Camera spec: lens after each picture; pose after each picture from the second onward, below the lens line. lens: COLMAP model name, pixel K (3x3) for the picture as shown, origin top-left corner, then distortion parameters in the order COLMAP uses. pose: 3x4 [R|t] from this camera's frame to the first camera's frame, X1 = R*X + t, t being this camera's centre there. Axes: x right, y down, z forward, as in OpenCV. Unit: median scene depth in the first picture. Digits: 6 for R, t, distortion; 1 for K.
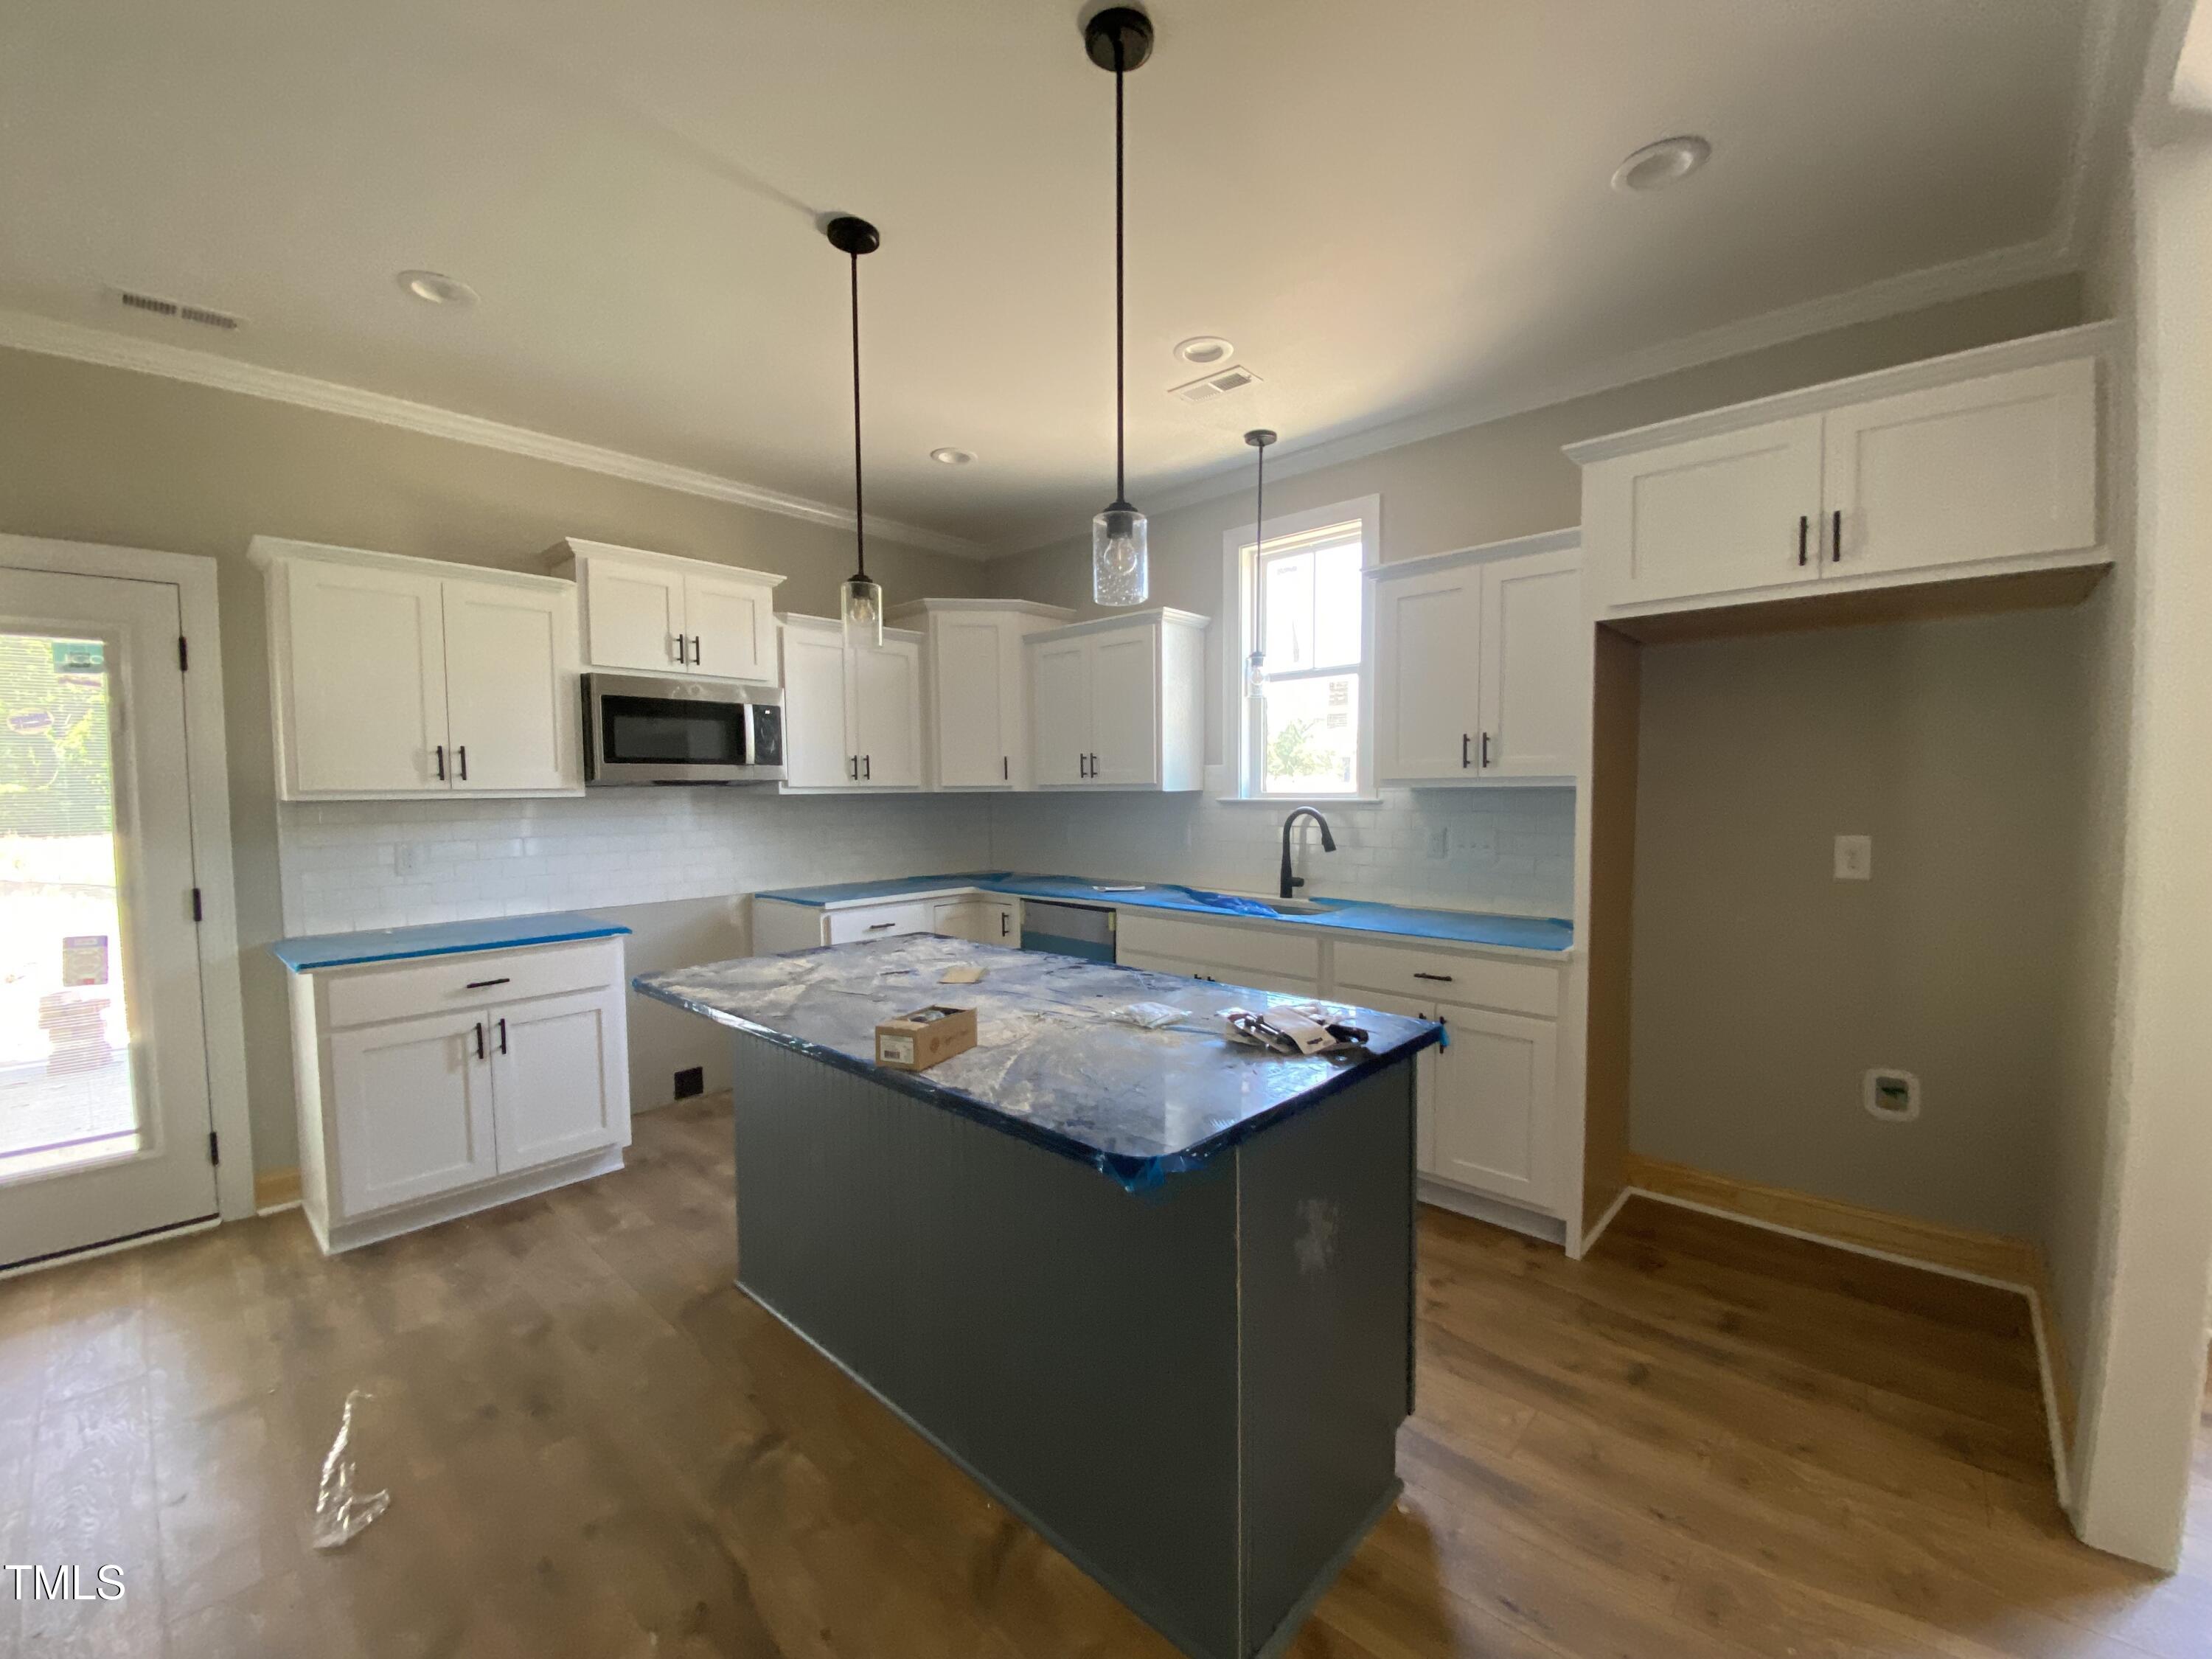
lens RADIAL K [[912.7, 0, 1101.7], [0, 912.7, 824.0], [0, 0, 1]] dist [-0.004270, -0.005476]
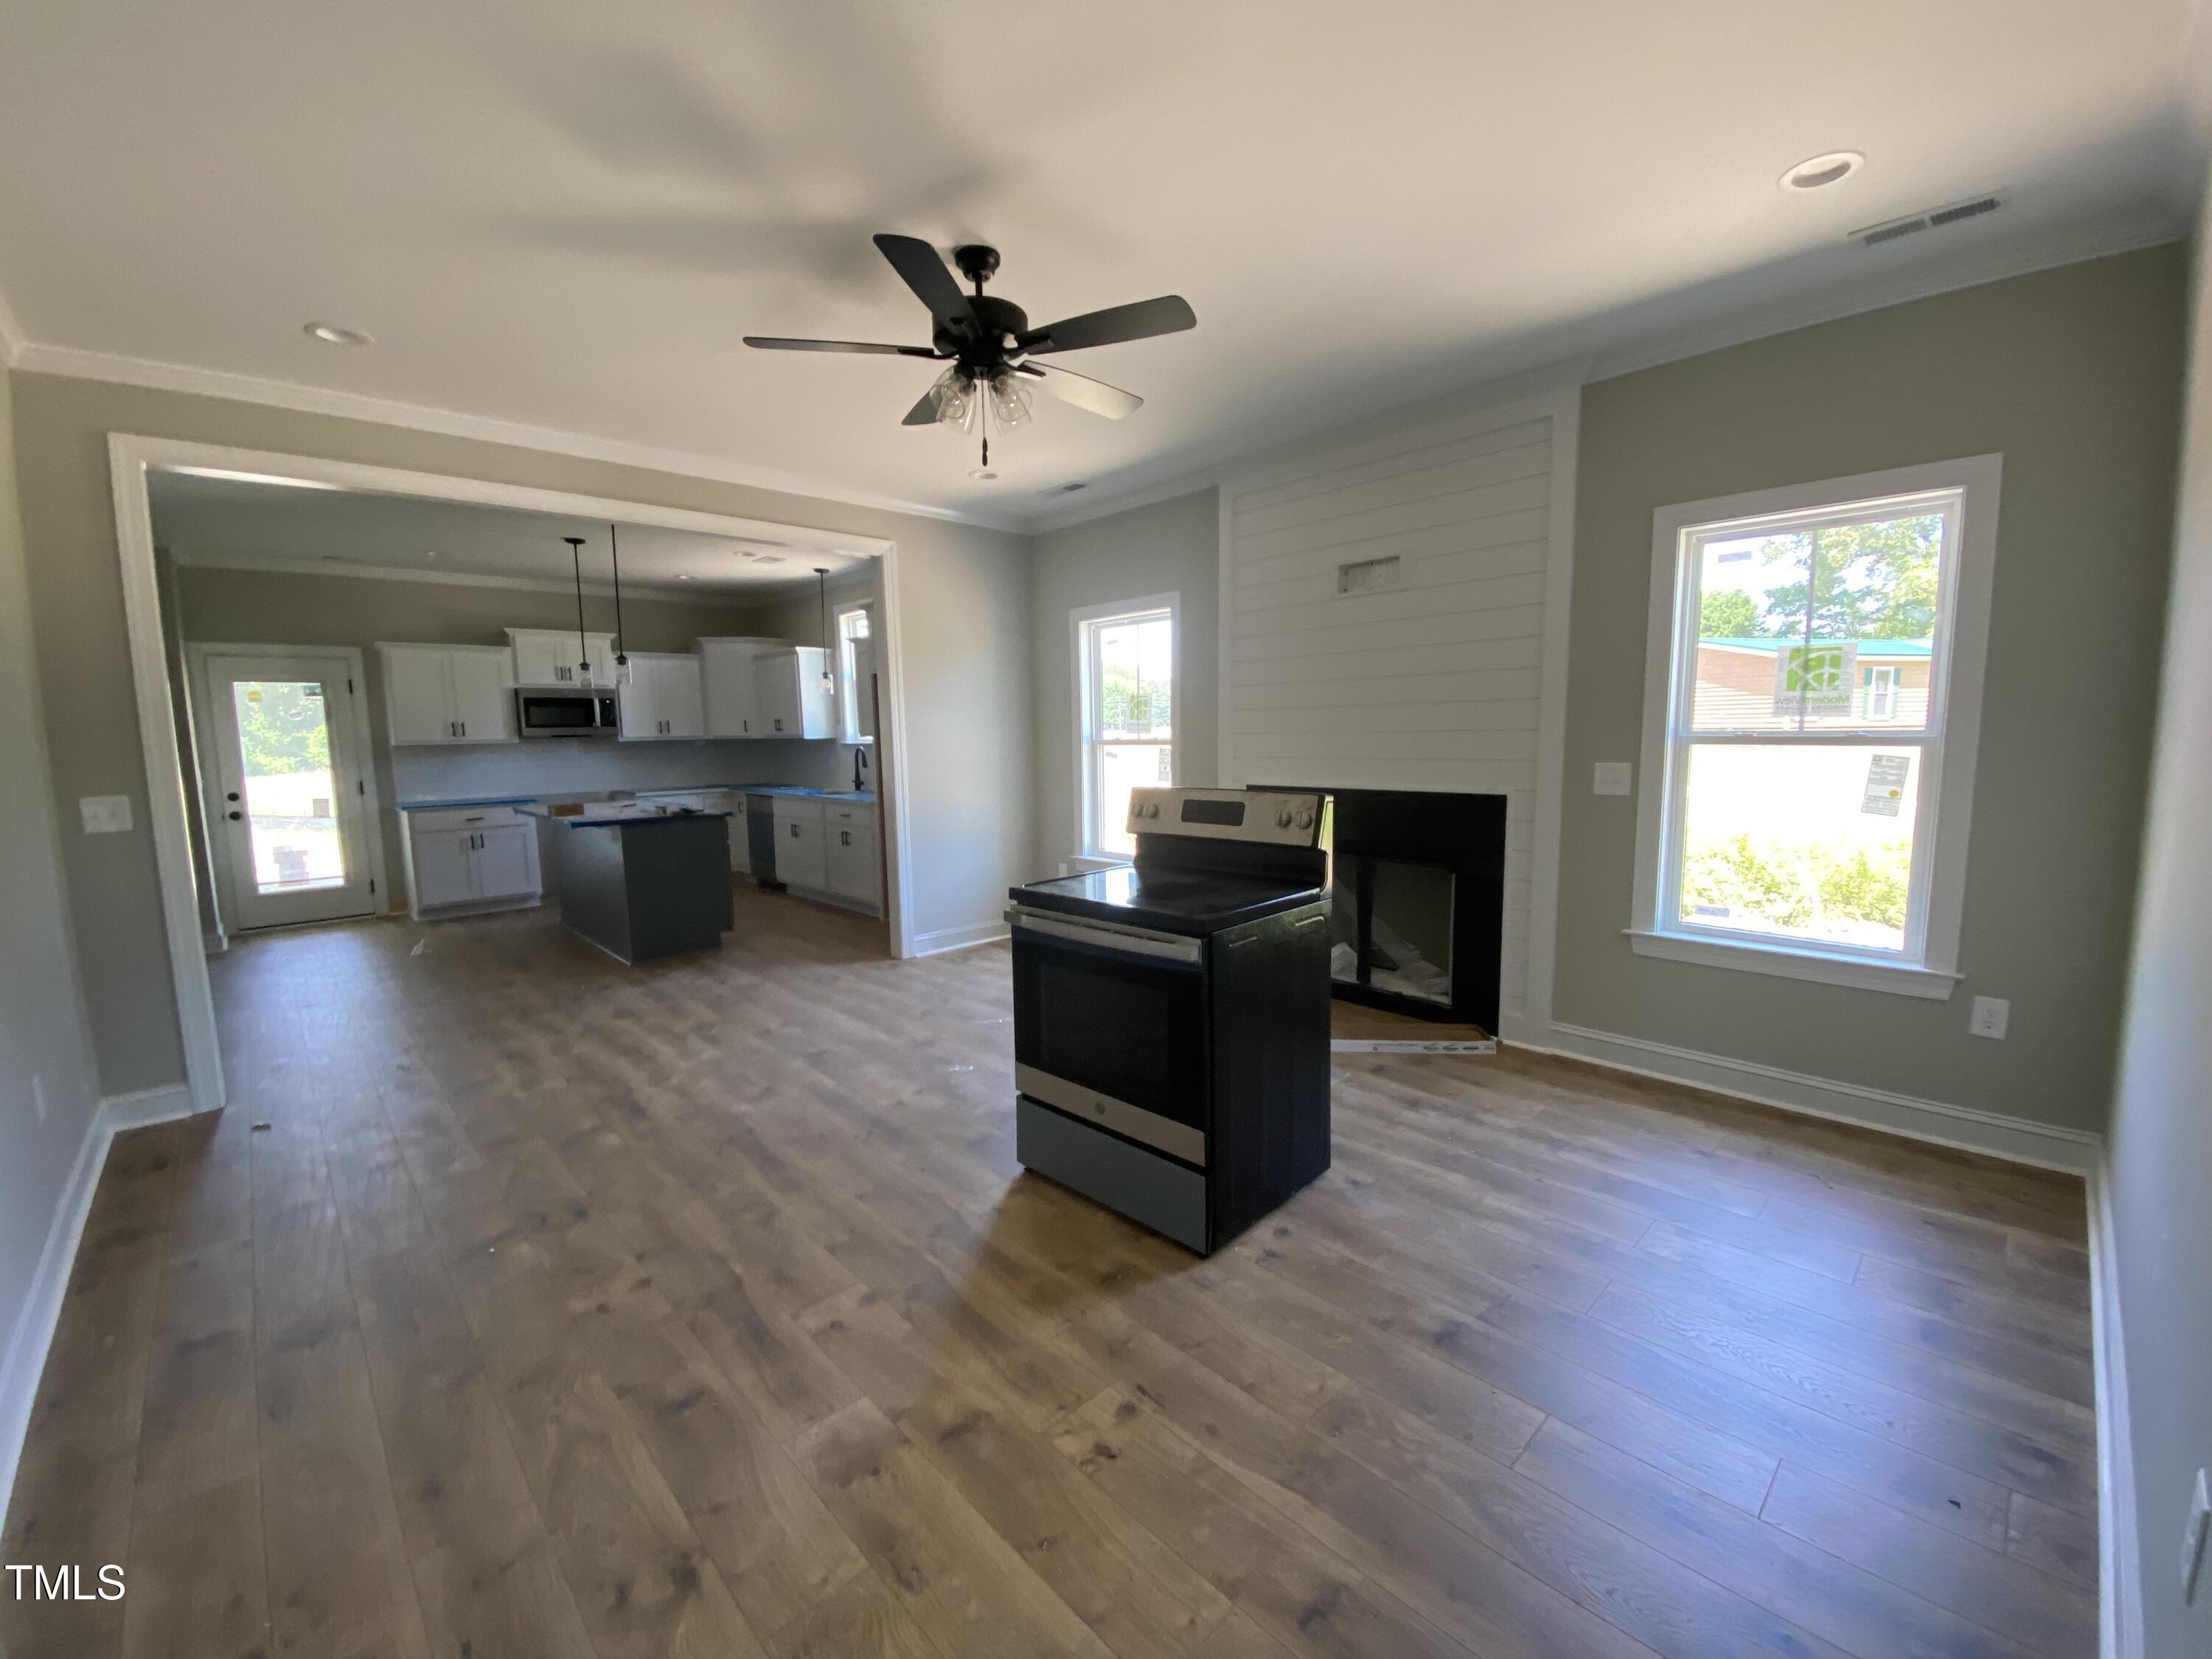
lens RADIAL K [[912.7, 0, 1095.5], [0, 912.7, 824.5], [0, 0, 1]] dist [-0.004270, -0.005476]
pose [[0.996702, 0.002881, -0.081092, 0.990601], [0.002709, 0.997631, 0.068743, 0.018768], [0.081098, -0.068736, 0.994333, -1.083323]]
